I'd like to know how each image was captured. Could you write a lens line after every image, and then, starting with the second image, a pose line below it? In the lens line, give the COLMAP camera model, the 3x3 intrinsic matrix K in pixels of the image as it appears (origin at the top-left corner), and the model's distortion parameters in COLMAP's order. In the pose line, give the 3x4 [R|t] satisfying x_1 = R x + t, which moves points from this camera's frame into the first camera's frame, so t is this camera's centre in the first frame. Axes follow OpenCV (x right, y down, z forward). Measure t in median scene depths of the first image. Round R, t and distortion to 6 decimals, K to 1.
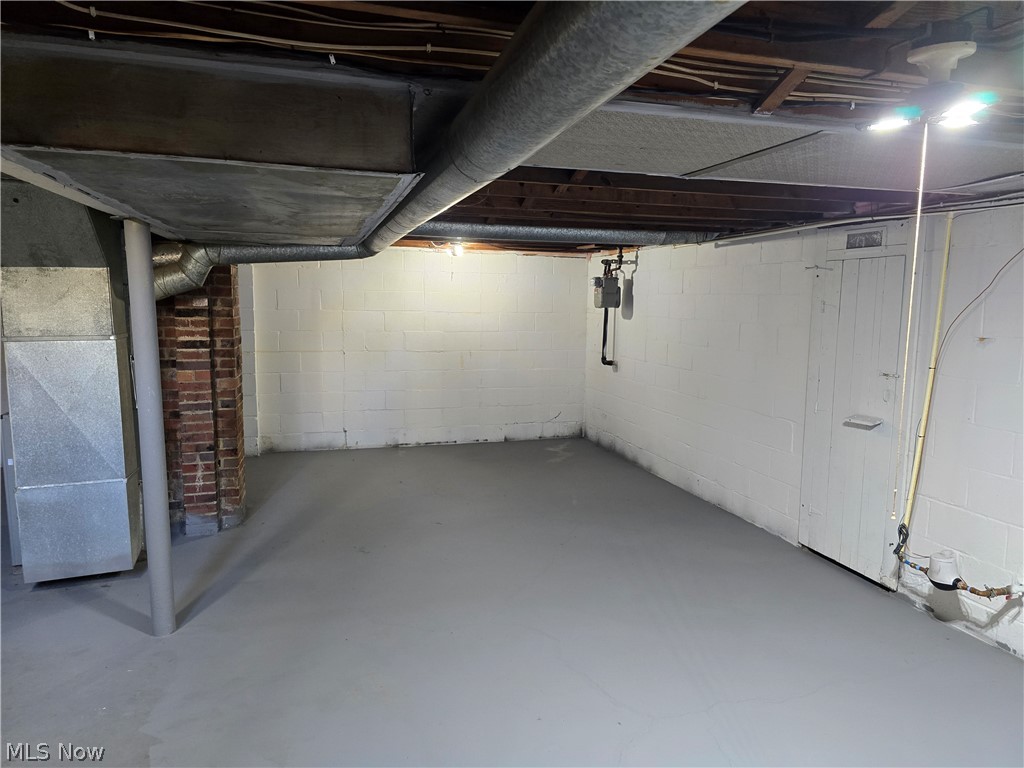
lens RADIAL K [[690.8, 0, 512.5], [0, 690.8, 384.9], [0, 0, 1]] dist [0.043454, -0.010420]
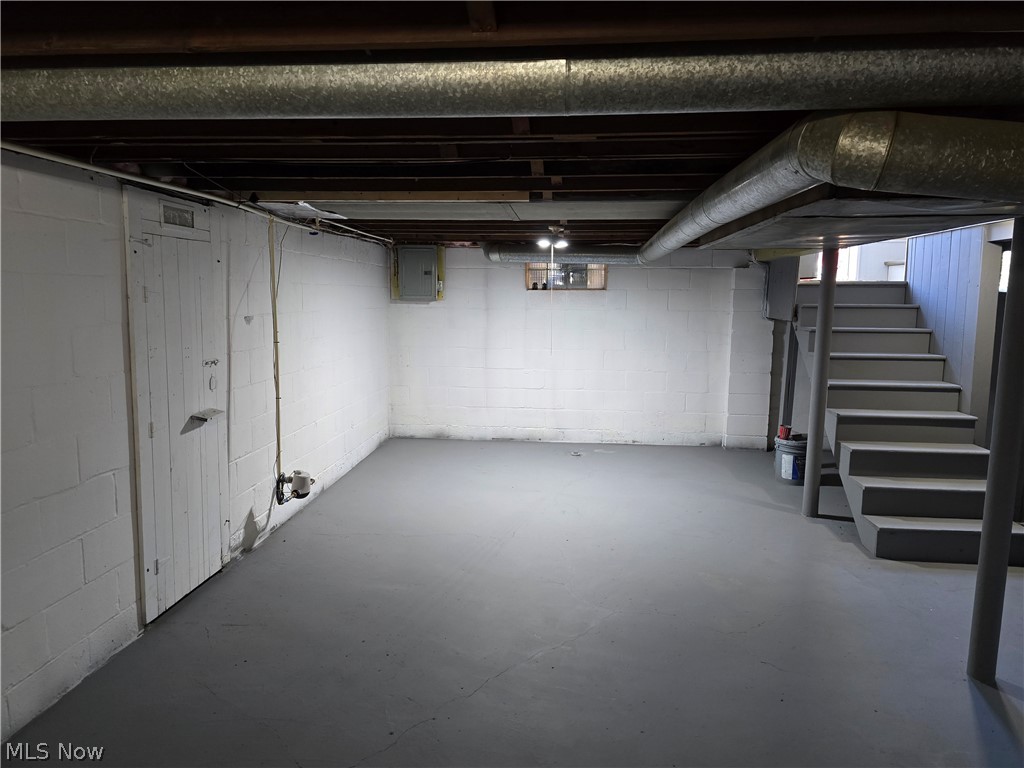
lens RADIAL K [[690.8, 0, 510.3], [0, 690.8, 380.8], [0, 0, 1]] dist [0.043454, -0.010420]
pose [[-0.928506, -0.065736, 0.365453, -0.213637], [0.028945, 0.968396, 0.247733, -0.213728], [-0.370188, 0.240599, -0.897258, 1.682637]]
